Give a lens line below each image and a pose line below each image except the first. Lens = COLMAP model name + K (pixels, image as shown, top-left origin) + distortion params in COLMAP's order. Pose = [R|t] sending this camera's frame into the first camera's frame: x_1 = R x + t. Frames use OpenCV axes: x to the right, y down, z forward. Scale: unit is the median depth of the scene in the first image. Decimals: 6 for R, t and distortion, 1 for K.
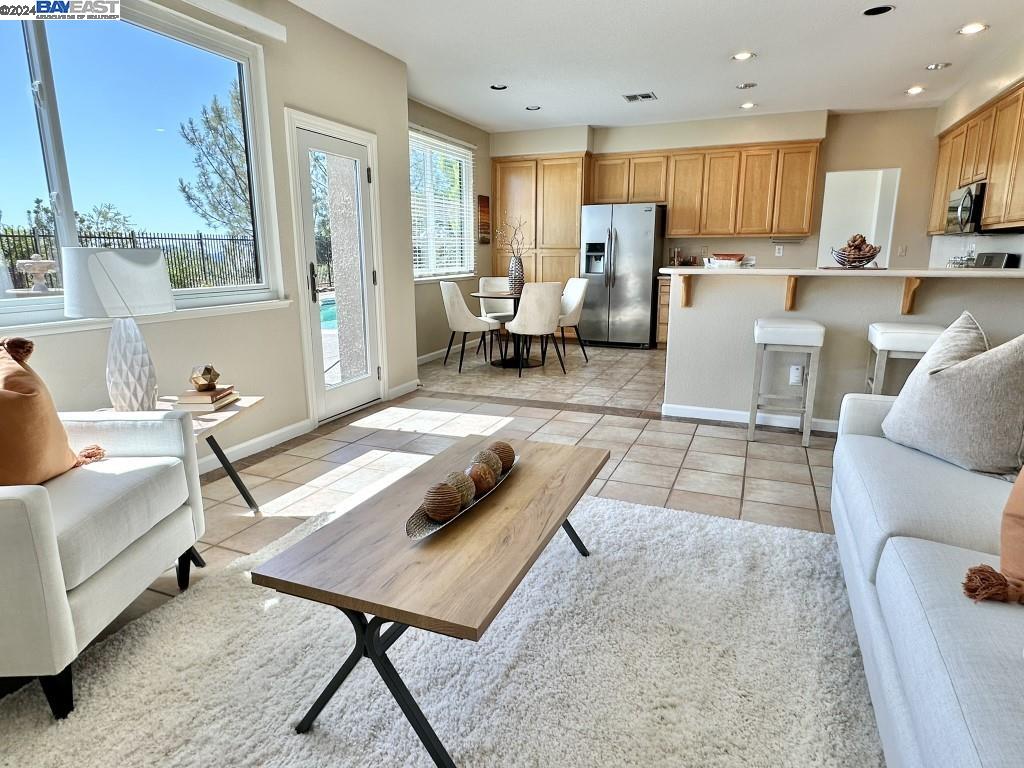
lens RADIAL K [[592.9, 0, 509.8], [0, 592.9, 381.9], [0, 0, 1]] dist [0.000411, -0.000669]
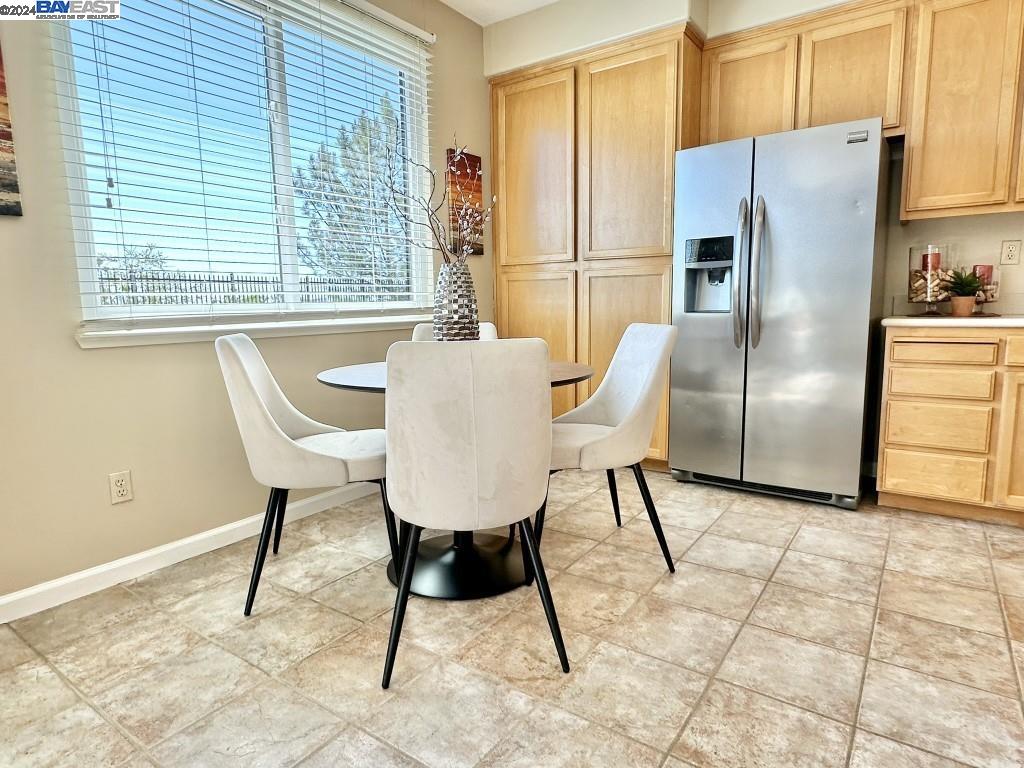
lens RADIAL K [[592.9, 0, 509.8], [0, 592.9, 381.9], [0, 0, 1]] dist [0.000411, -0.000669]
pose [[0.975709, 0.017693, -0.218354, 0.100794], [-0.035329, 0.996395, -0.077129, -0.099218], [0.216202, 0.082969, 0.972817, 0.578784]]
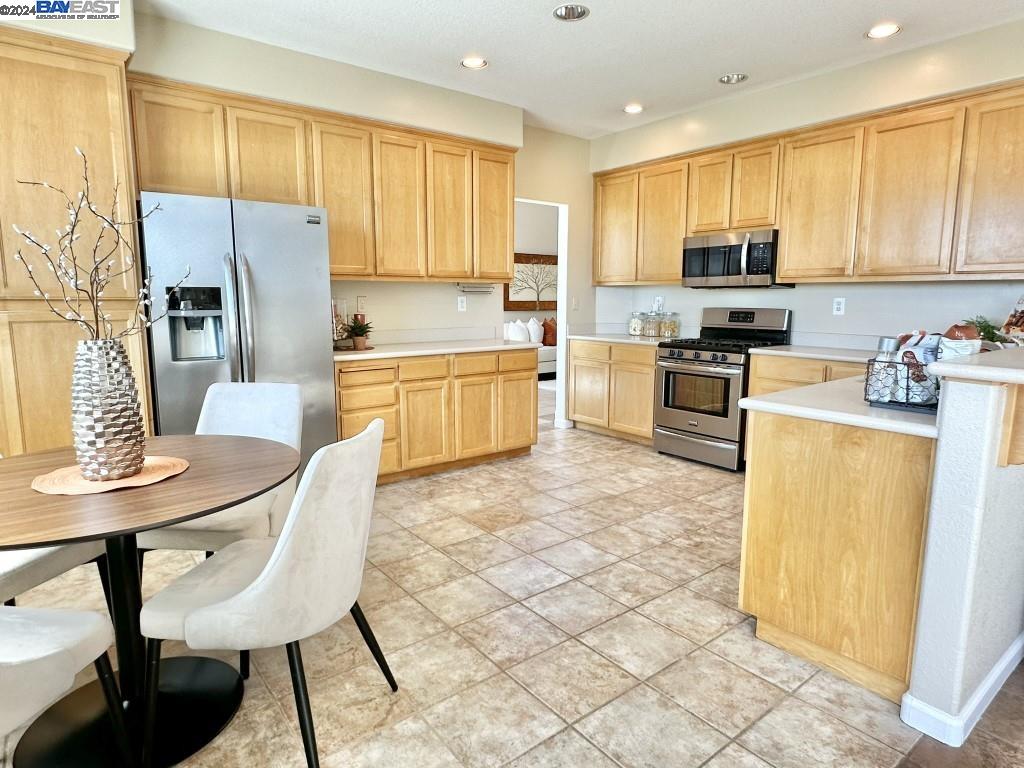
lens RADIAL K [[592.9, 0, 509.8], [0, 592.9, 381.9], [0, 0, 1]] dist [0.000411, -0.000669]
pose [[0.492334, -0.118823, 0.862258, -0.106935], [0.183733, 0.982503, 0.030485, -0.141197], [-0.850794, 0.143416, 0.505551, 0.612354]]
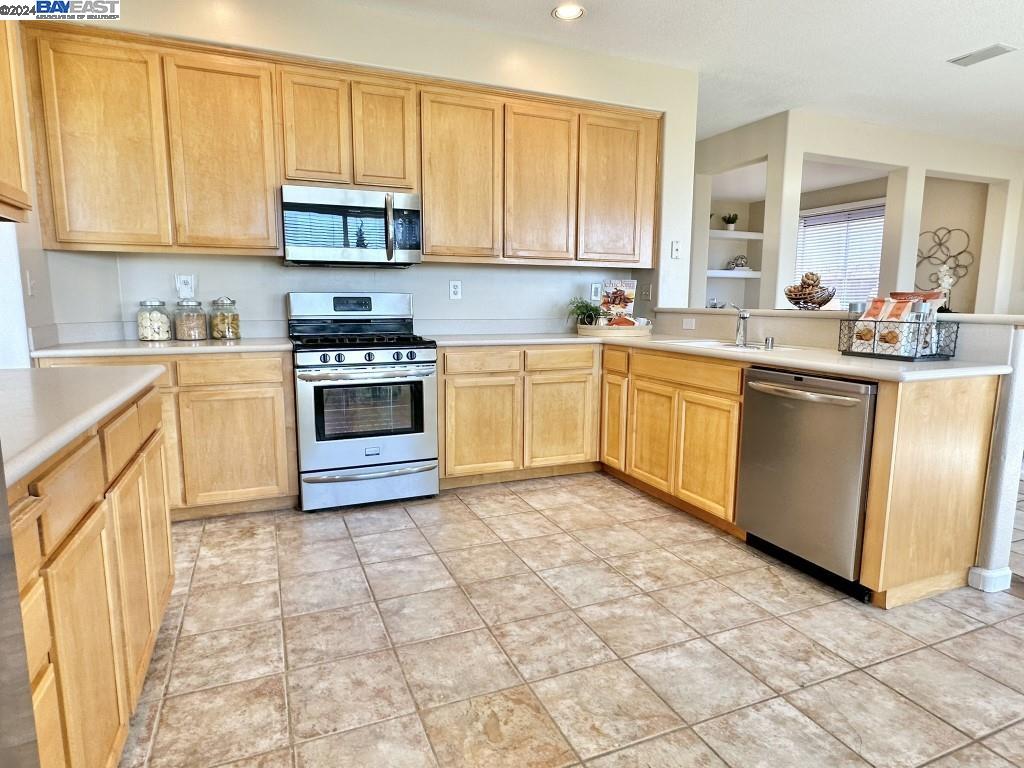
lens RADIAL K [[592.9, 0, 509.8], [0, 592.9, 381.9], [0, 0, 1]] dist [0.000411, -0.000669]
pose [[-0.711526, -0.096959, 0.695938, 0.135309], [0.149491, 0.946871, 0.284758, -0.203753], [-0.686573, 0.306649, -0.659229, 0.966765]]
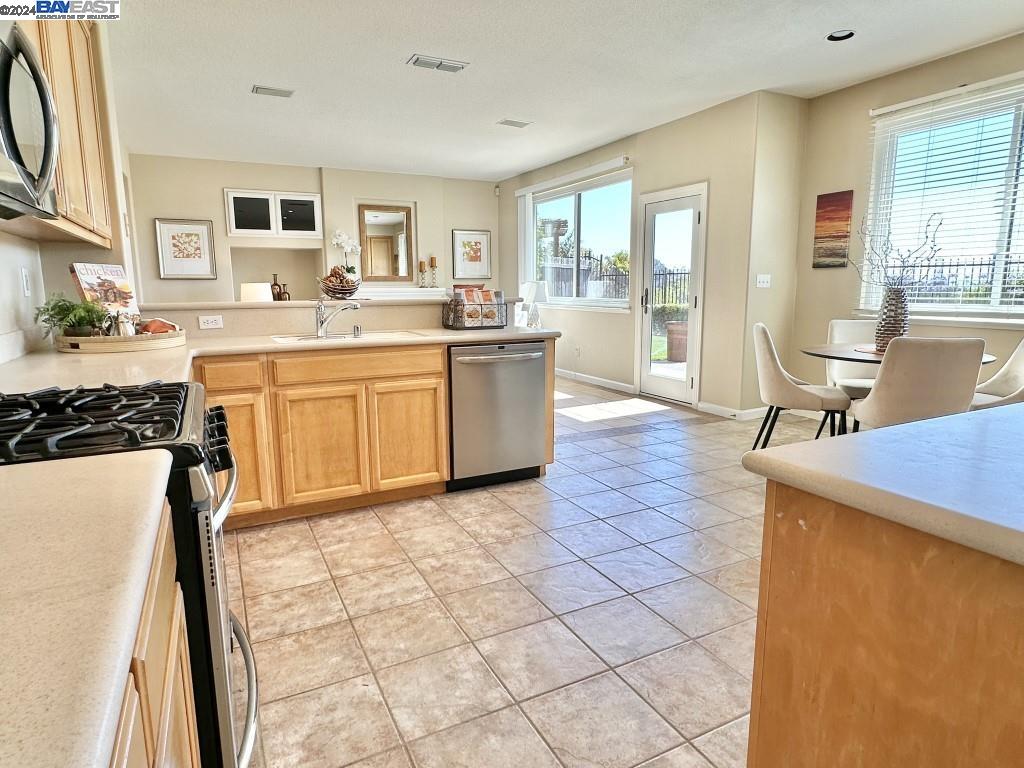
lens RADIAL K [[592.9, 0, 509.8], [0, 592.9, 381.9], [0, 0, 1]] dist [0.000411, -0.000669]
pose [[-0.650088, 0.130531, -0.748563, 0.580813], [-0.155578, 0.941400, 0.299268, -0.201054], [0.743761, 0.311010, -0.591686, 0.925601]]
